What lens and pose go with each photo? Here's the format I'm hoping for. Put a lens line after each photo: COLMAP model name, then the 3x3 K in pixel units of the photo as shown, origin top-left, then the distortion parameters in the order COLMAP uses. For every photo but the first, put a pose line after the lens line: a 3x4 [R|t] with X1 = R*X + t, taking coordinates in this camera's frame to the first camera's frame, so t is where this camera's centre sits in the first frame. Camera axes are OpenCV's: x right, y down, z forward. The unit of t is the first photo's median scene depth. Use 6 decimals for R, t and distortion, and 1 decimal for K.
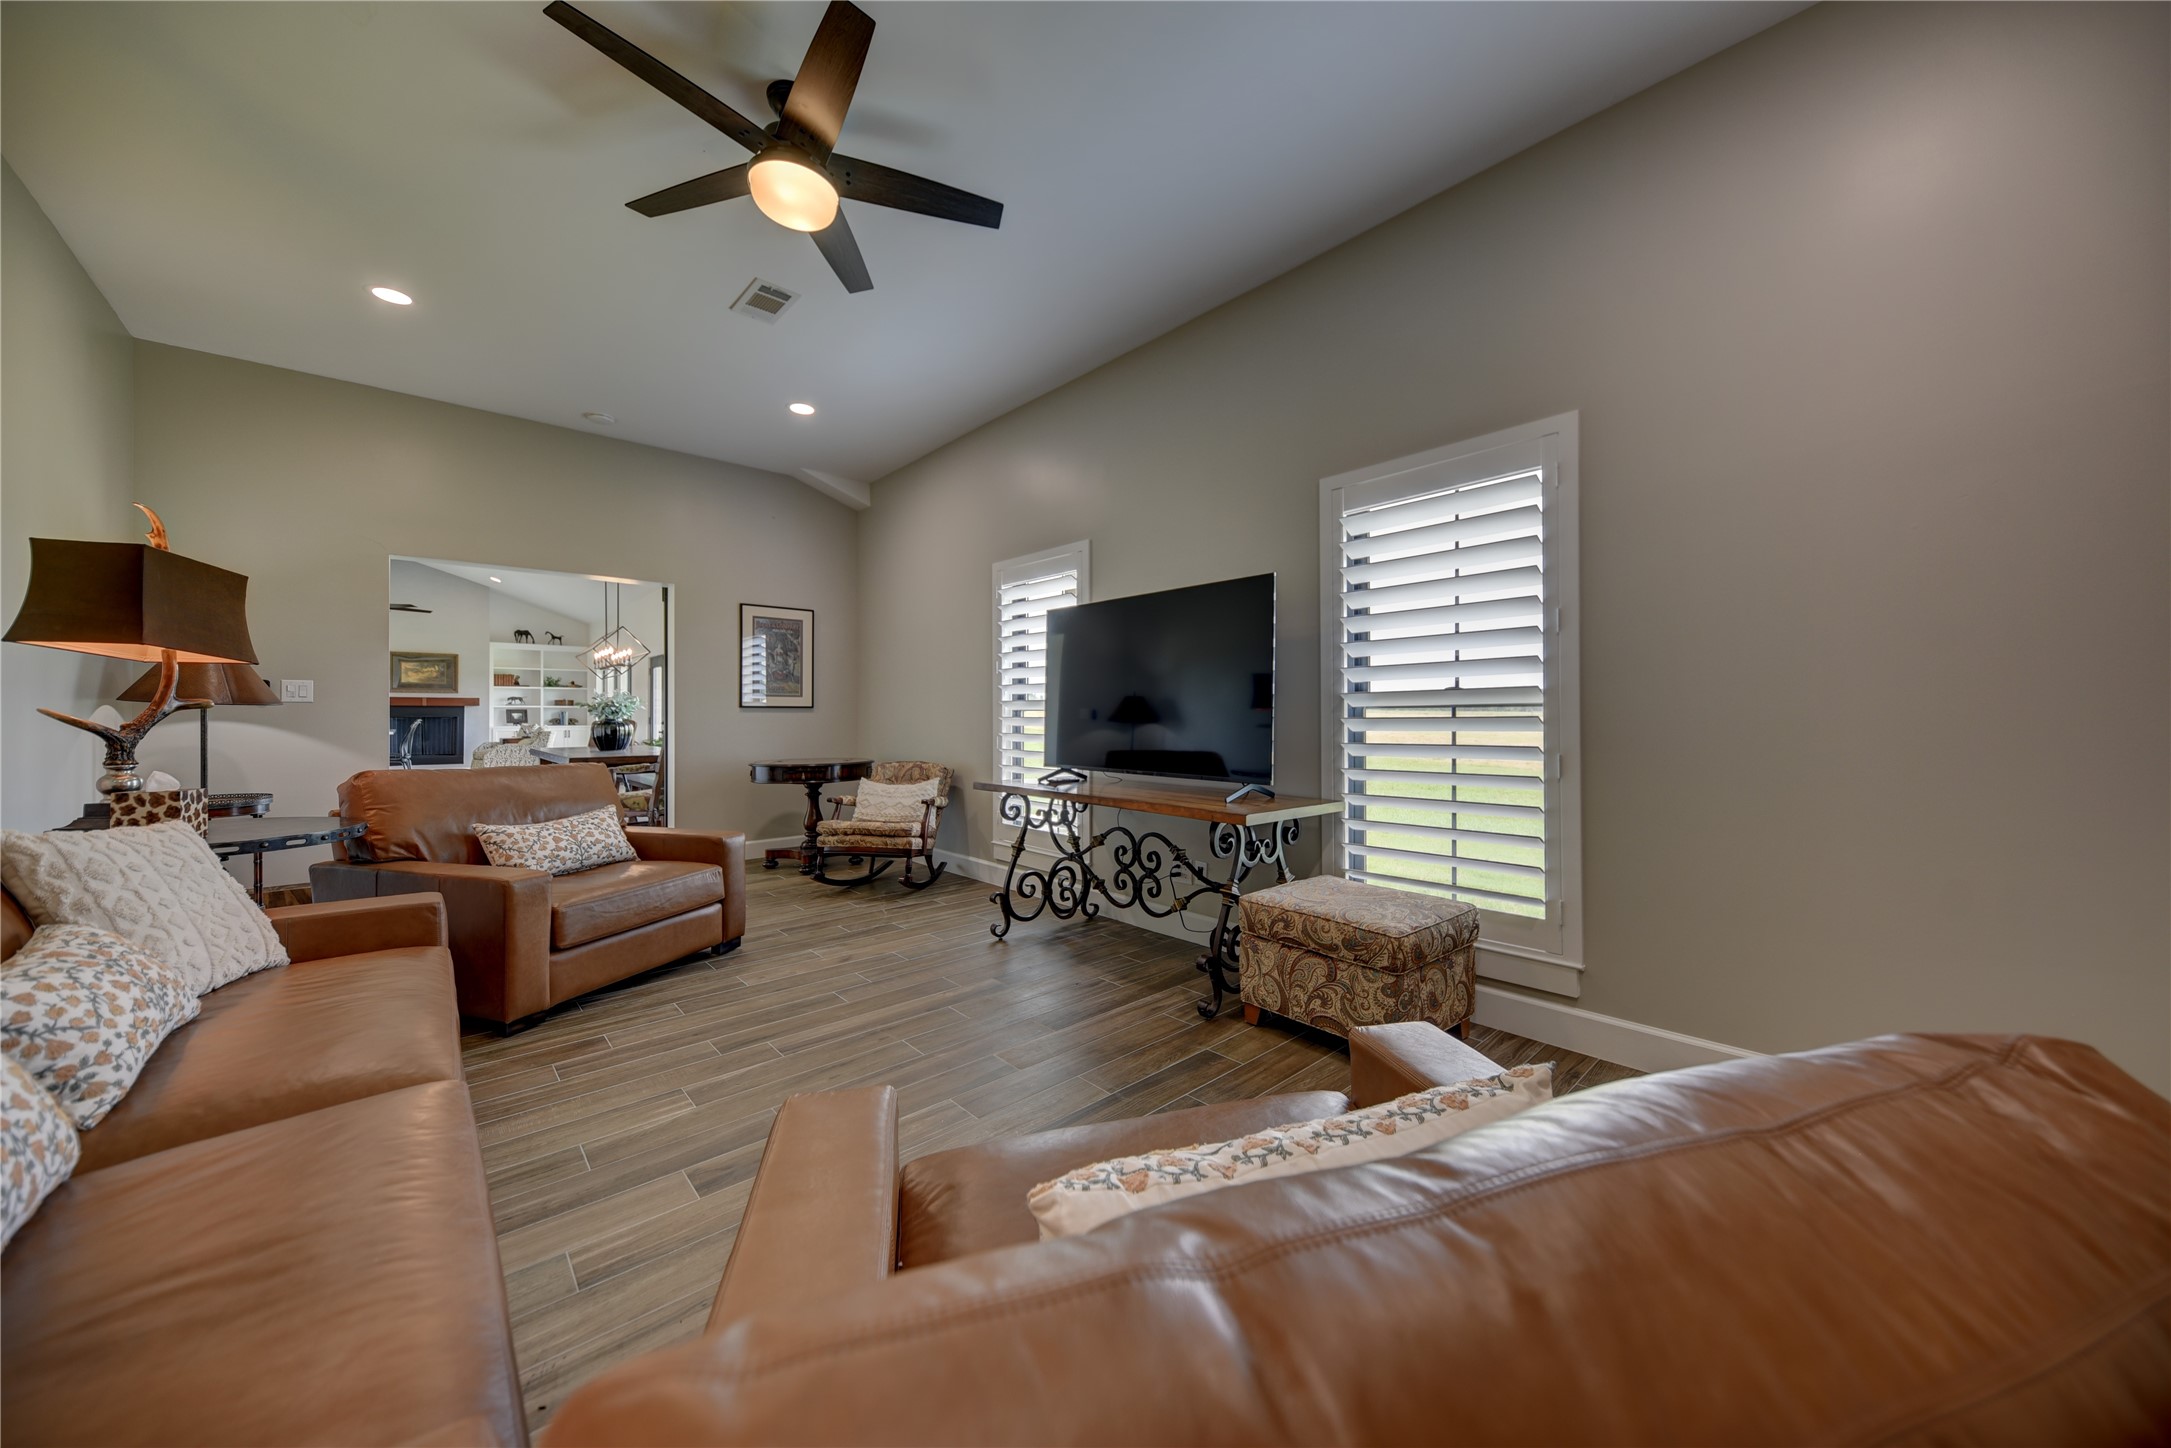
lens RADIAL K [[751.1, 0, 1090.9], [0, 751.1, 723.4], [0, 0, 1]] dist [-0.008613, -0.000630]
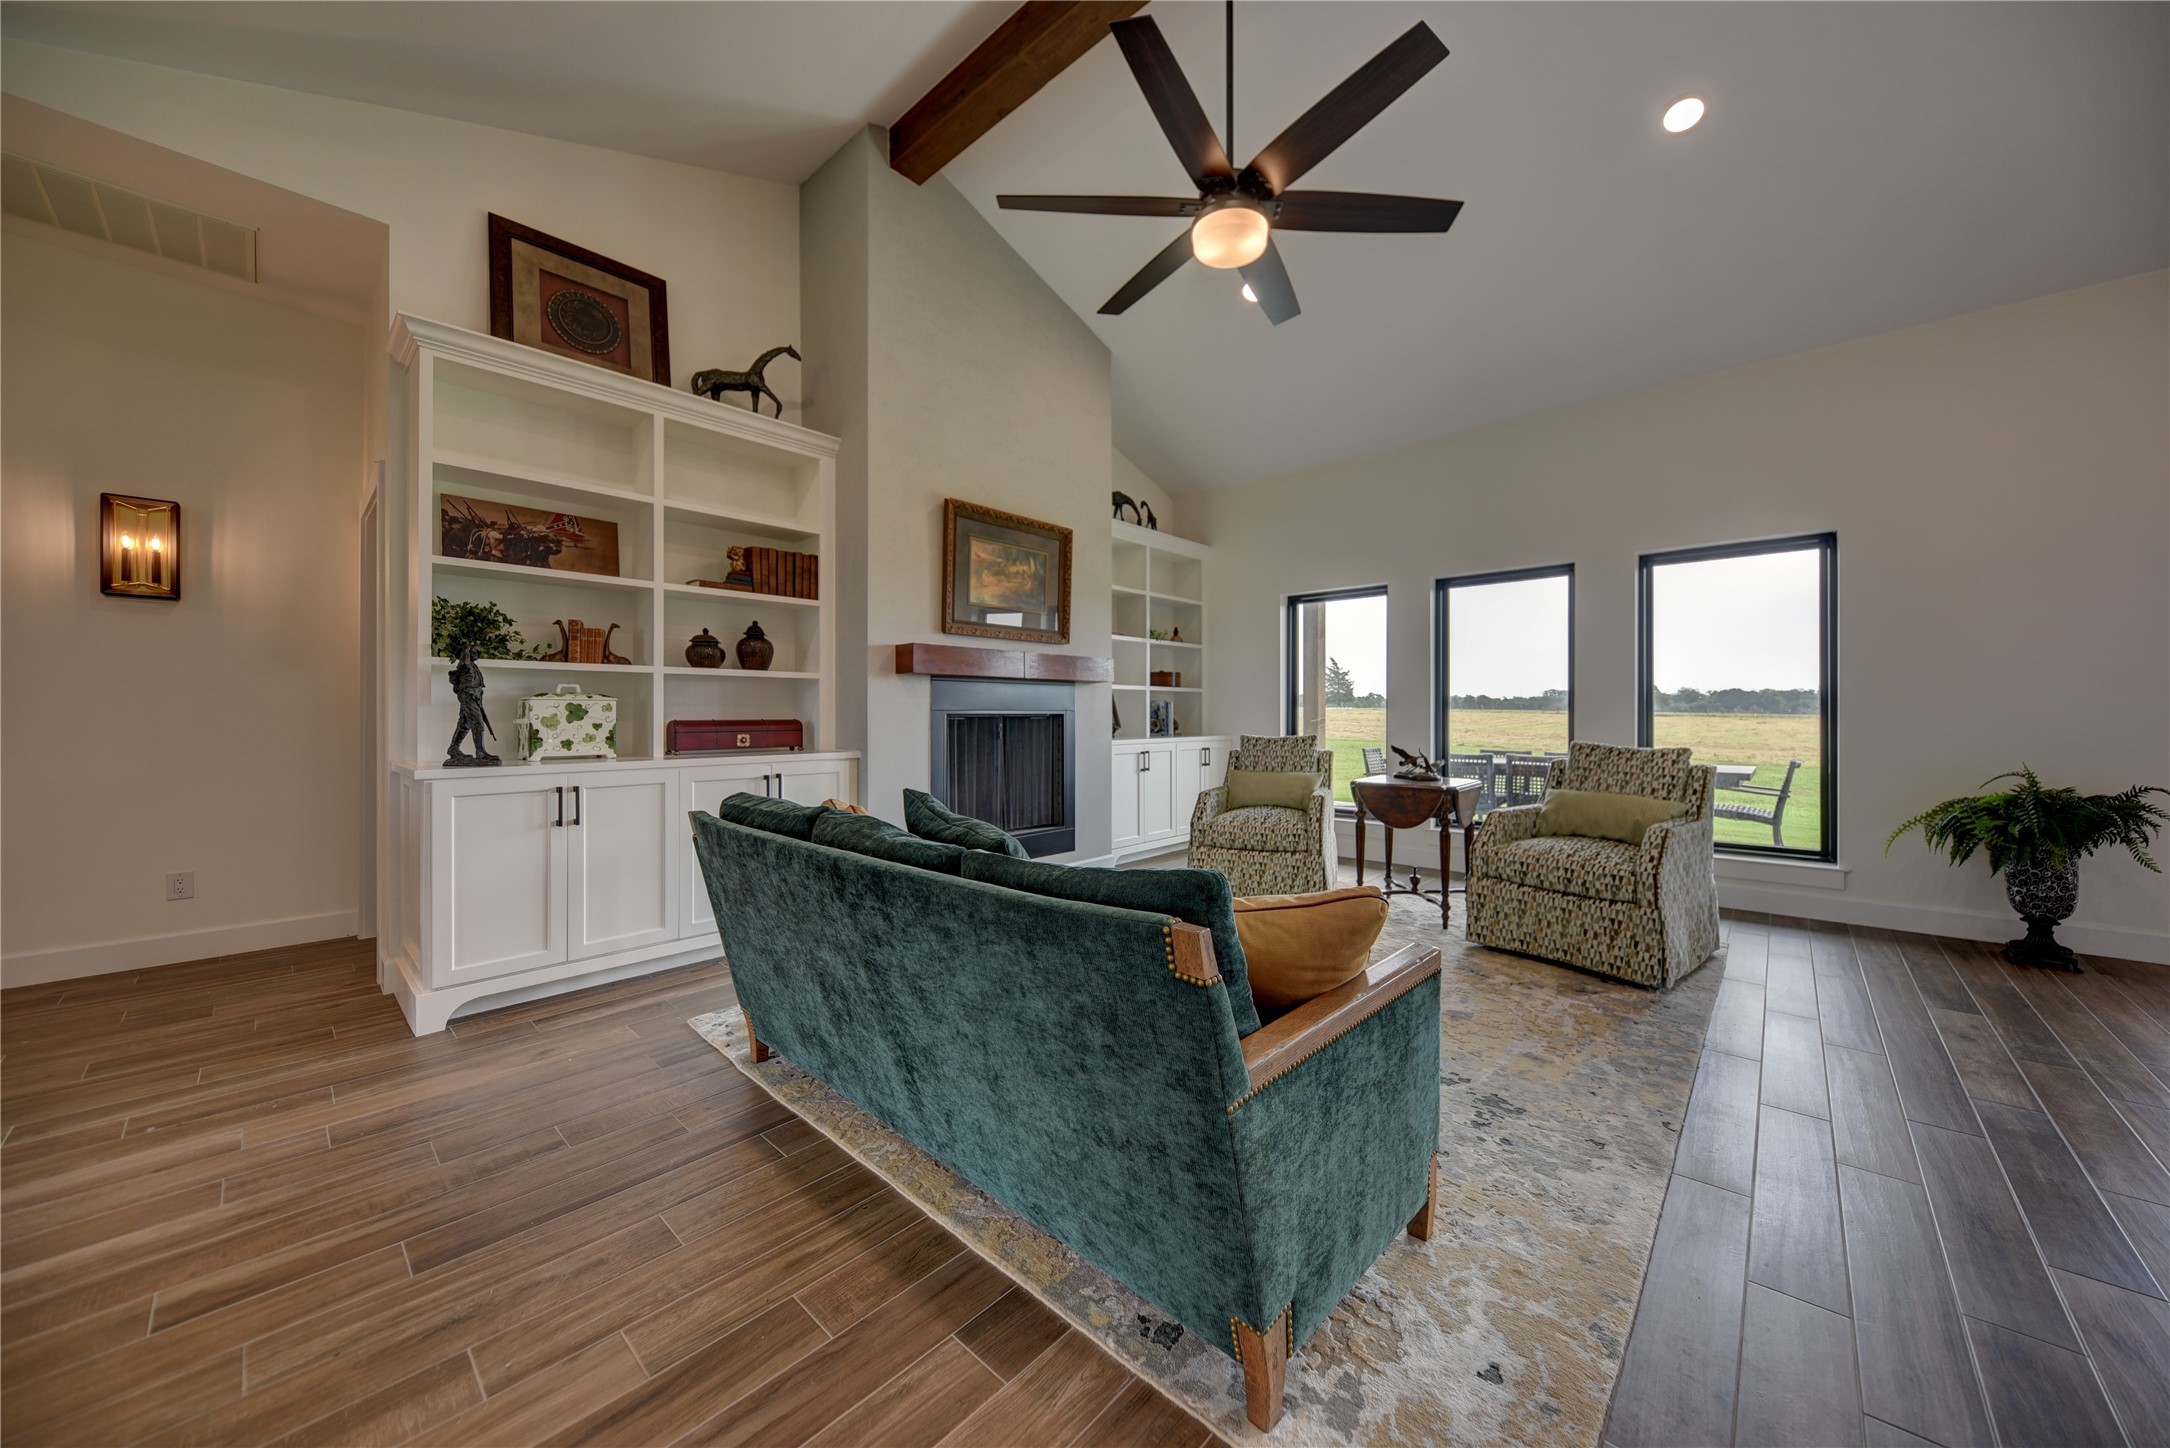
lens RADIAL K [[750.8, 0, 1092.1], [0, 750.8, 717.1], [0, 0, 1]] dist [-0.008613, -0.000630]
pose [[0.994411, 0.003861, 0.105509, -0.899792], [-0.004119, 0.999989, 0.002233, -0.008505], [-0.105499, -0.002655, 0.994416, 0.677853]]
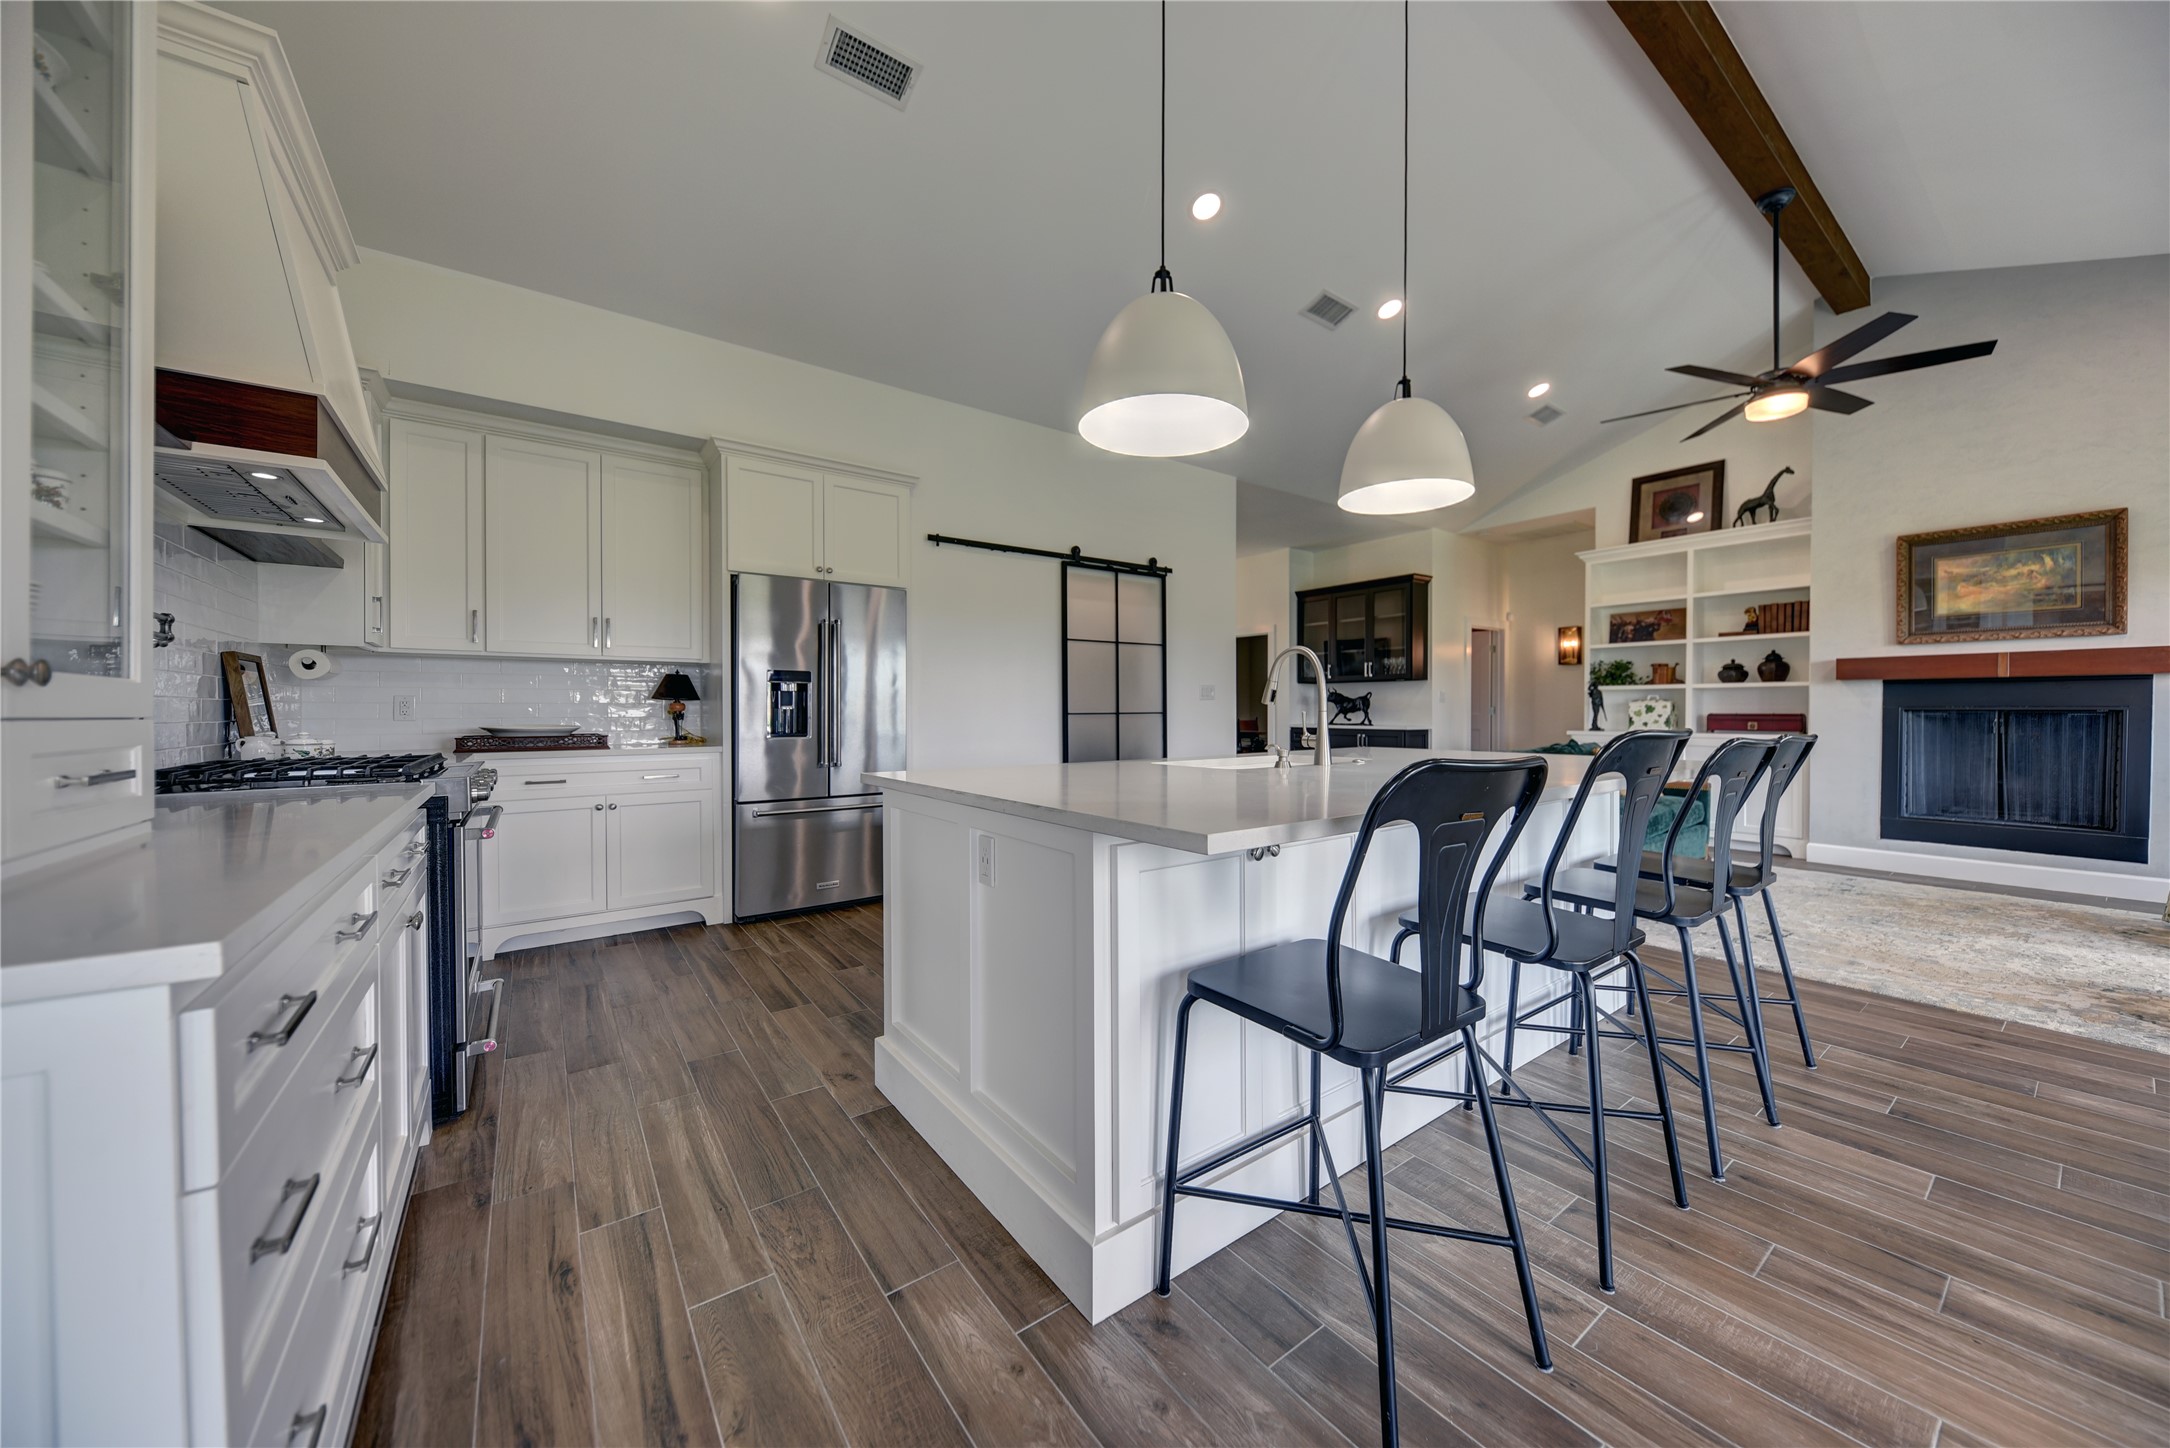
lens RADIAL K [[750.8, 0, 1104.0], [0, 750.8, 716.3], [0, 0, 1]] dist [-0.008613, -0.000630]
pose [[-0.113600, 0.014707, -0.993418, -0.511134], [0.002061, 0.999892, 0.014568, -0.011824], [0.993524, -0.000393, -0.113618, 0.629657]]
